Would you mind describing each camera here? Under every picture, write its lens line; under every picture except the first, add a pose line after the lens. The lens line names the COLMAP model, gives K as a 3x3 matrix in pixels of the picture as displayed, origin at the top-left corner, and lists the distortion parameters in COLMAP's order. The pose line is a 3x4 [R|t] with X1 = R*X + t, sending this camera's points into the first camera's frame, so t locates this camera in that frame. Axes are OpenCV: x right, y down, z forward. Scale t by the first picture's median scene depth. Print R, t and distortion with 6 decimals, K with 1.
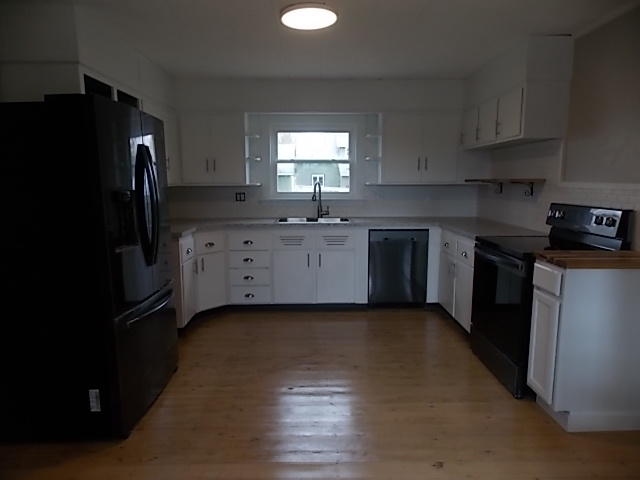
lens RADIAL K [[420.4, 0, 316.4], [0, 420.4, 241.2], [0, 0, 1]] dist [0.004937, -0.003982]
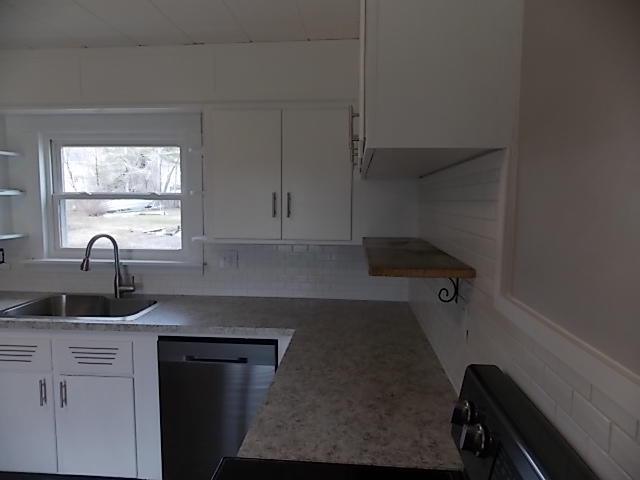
lens RADIAL K [[420.4, 0, 321.6], [0, 420.4, 239.7], [0, 0, 1]] dist [0.004937, -0.003982]
pose [[0.995853, 0.017932, -0.089190, 0.355071], [-0.022980, 0.998172, -0.055894, -0.117091], [0.088025, 0.057712, 0.994445, 0.512254]]
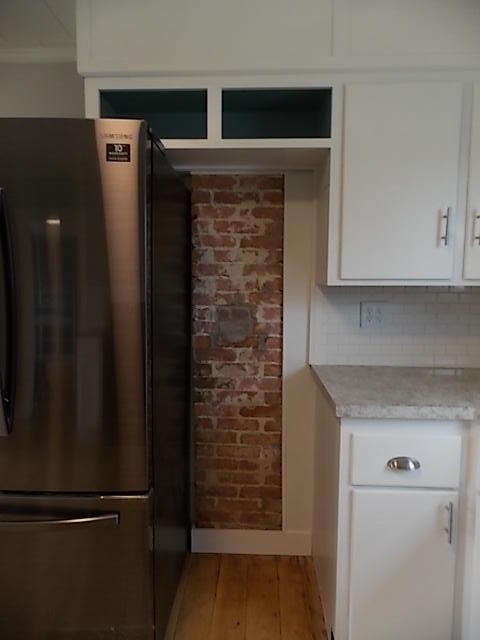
lens RADIAL K [[420.4, 0, 235.8], [0, 420.4, 317.0], [0, 0, 1]] dist [0.004937, -0.003982]
pose [[-0.053074, 0.083548, -0.995089, 0.041543], [-0.155970, 0.983570, 0.090899, -0.097025], [0.986335, 0.160028, -0.039171, 0.757342]]
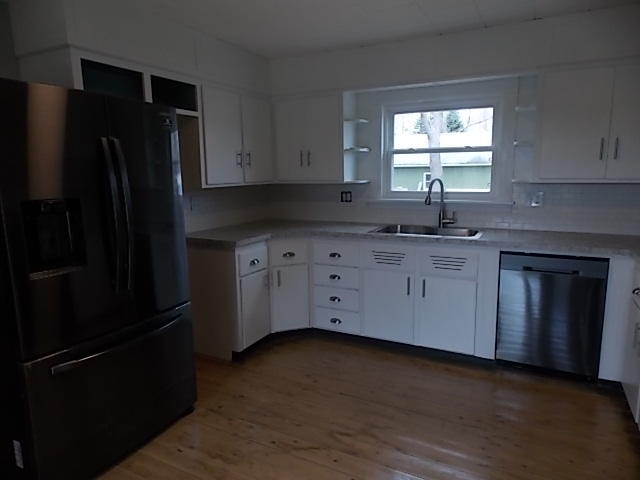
lens RADIAL K [[420.4, 0, 319.6], [0, 420.4, 237.9], [0, 0, 1]] dist [0.004937, -0.003982]
pose [[0.882664, 0.064384, -0.465573, 0.178994], [-0.056654, 0.997925, 0.030594, -0.052364], [0.466577, -0.000628, 0.884481, 0.279212]]
